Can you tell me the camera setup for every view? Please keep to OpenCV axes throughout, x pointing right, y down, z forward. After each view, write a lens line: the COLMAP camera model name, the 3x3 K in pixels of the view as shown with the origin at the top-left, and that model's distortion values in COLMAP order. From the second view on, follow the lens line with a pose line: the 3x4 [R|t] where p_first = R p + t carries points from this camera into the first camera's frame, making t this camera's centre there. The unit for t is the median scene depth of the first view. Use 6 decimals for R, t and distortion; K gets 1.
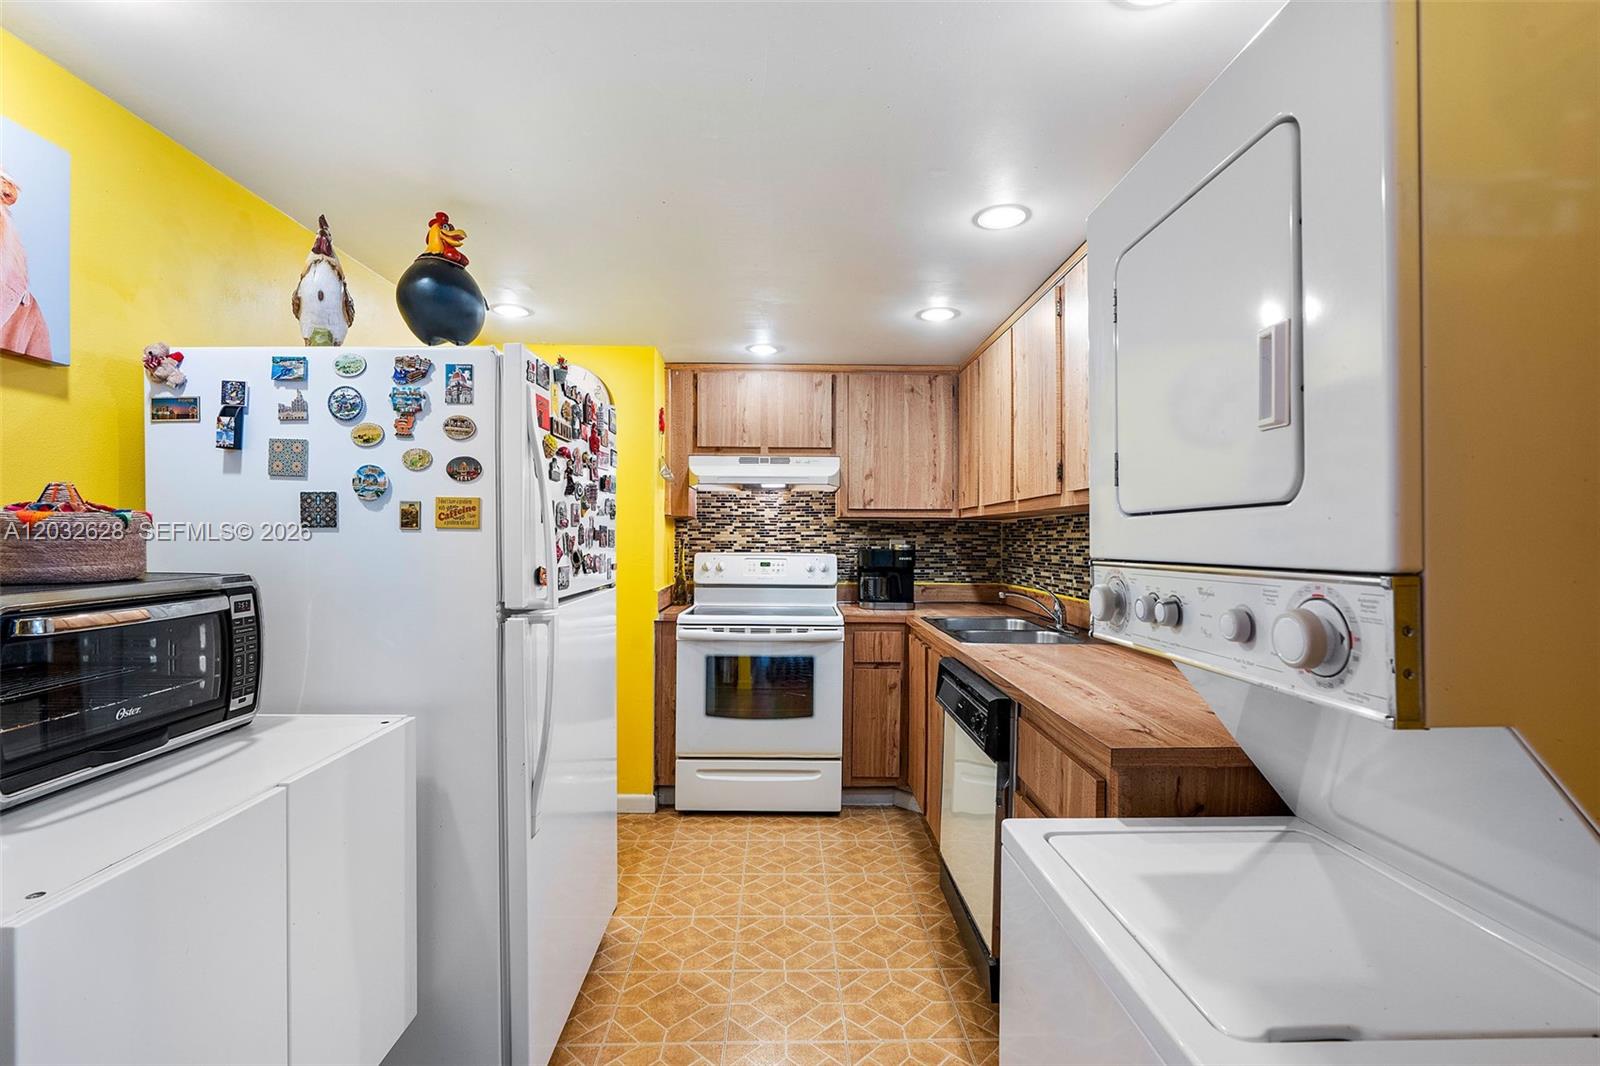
lens RADIAL K [[709.7, 0, 801.4], [0, 709.7, 536.8], [0, 0, 1]] dist [-0.010353, 0.000868]
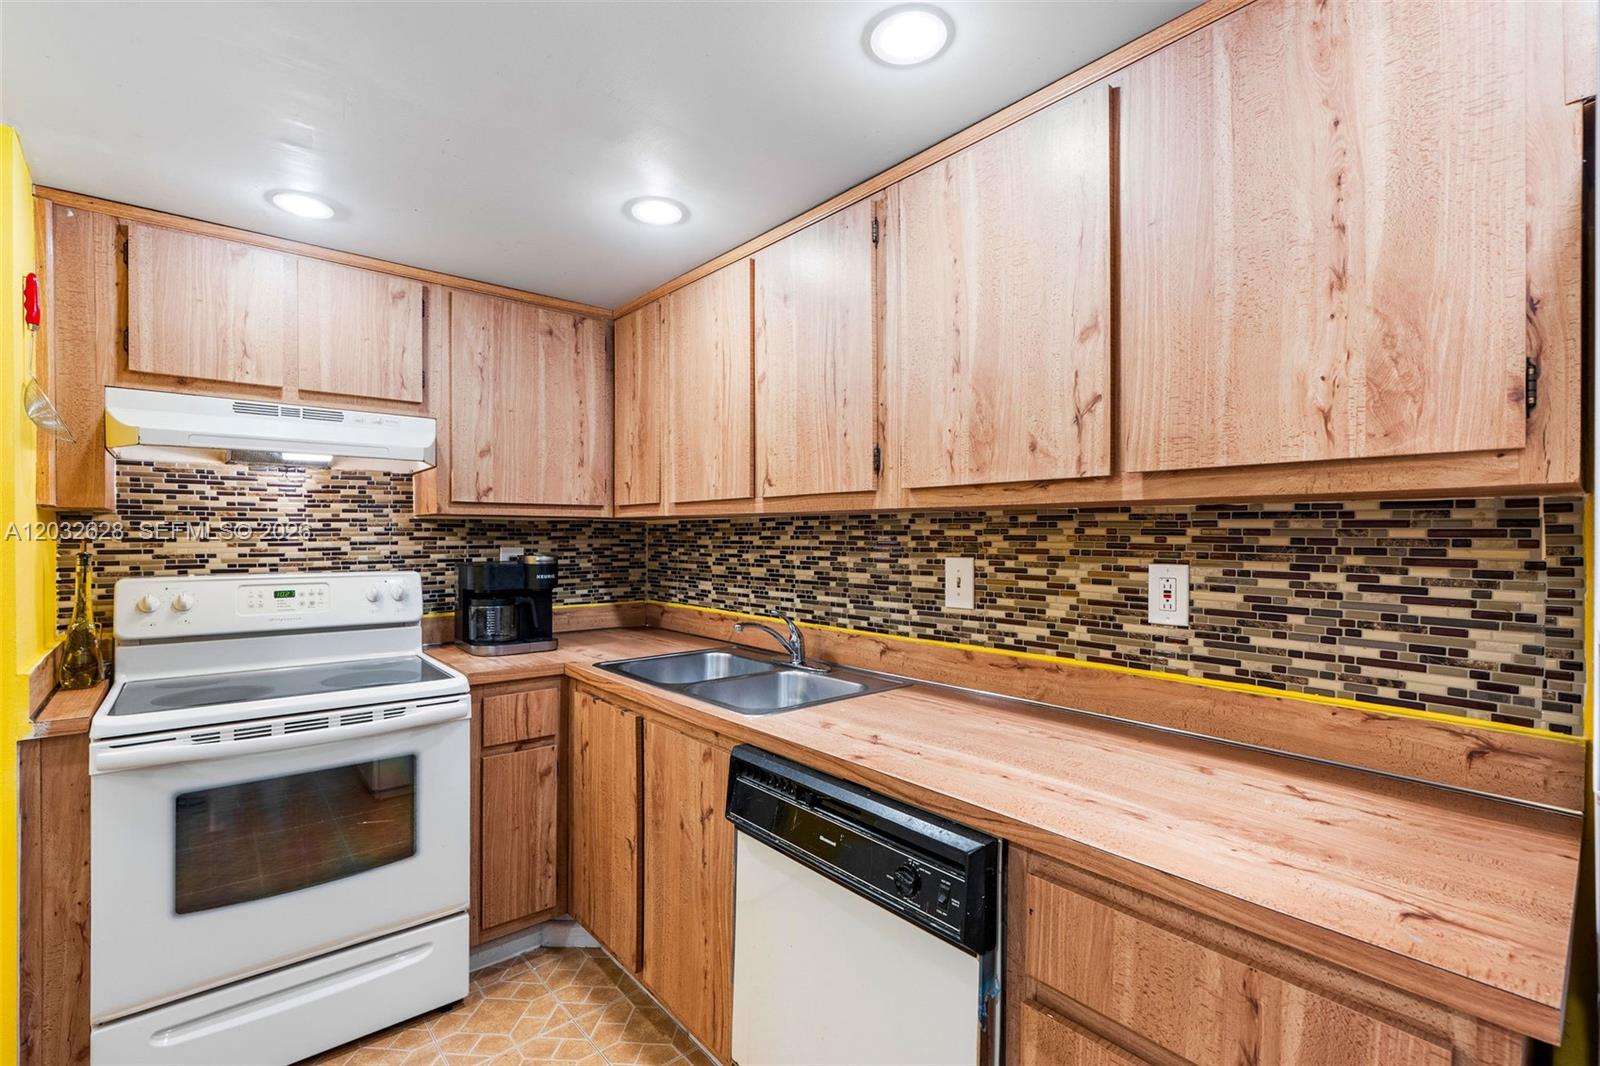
lens RADIAL K [[709.7, 0, 801.4], [0, 709.7, 536.8], [0, 0, 1]] dist [-0.010353, 0.000868]
pose [[0.774259, -0.005813, 0.632842, -0.093065], [0.001341, 0.999971, 0.007544, -0.012077], [-0.632867, -0.004992, 0.774244, 0.308502]]
